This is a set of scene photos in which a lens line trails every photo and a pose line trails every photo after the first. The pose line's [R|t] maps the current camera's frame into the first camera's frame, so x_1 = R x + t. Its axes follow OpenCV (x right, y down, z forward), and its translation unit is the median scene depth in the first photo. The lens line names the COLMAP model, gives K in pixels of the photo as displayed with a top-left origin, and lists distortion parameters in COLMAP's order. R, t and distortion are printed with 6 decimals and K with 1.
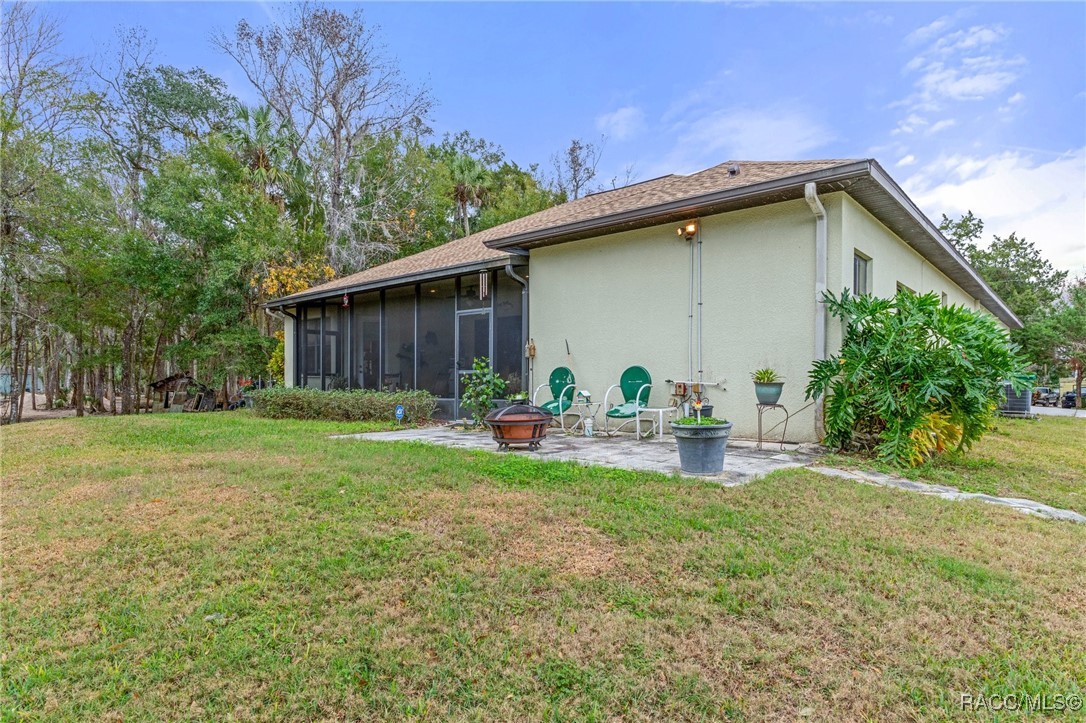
lens RADIAL K [[587.3, 0, 542.9], [0, 587.3, 366.8], [0, 0, 1]] dist [-0.000082, -0.000200]
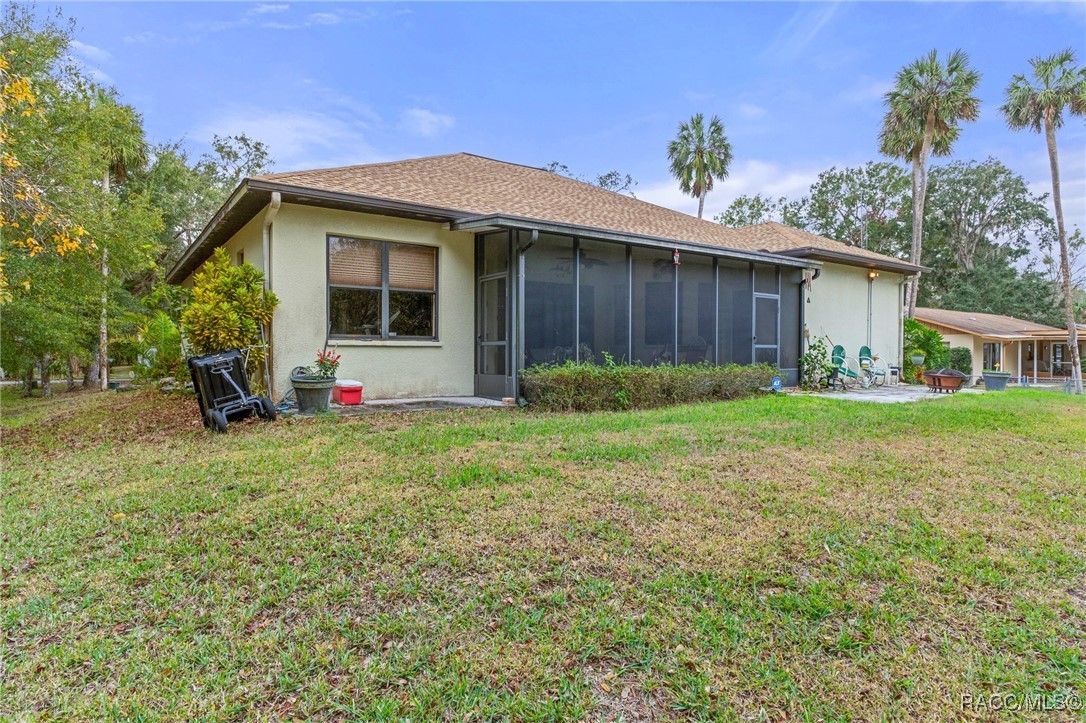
lens RADIAL K [[587.3, 0, 543.0], [0, 587.3, 360.5], [0, 0, 1]] dist [-0.000082, -0.000200]
pose [[0.228955, -0.005357, 0.973422, -1.367593], [-0.003061, 0.999976, 0.006223, 0.032280], [-0.973432, -0.004405, 0.228933, 1.142654]]
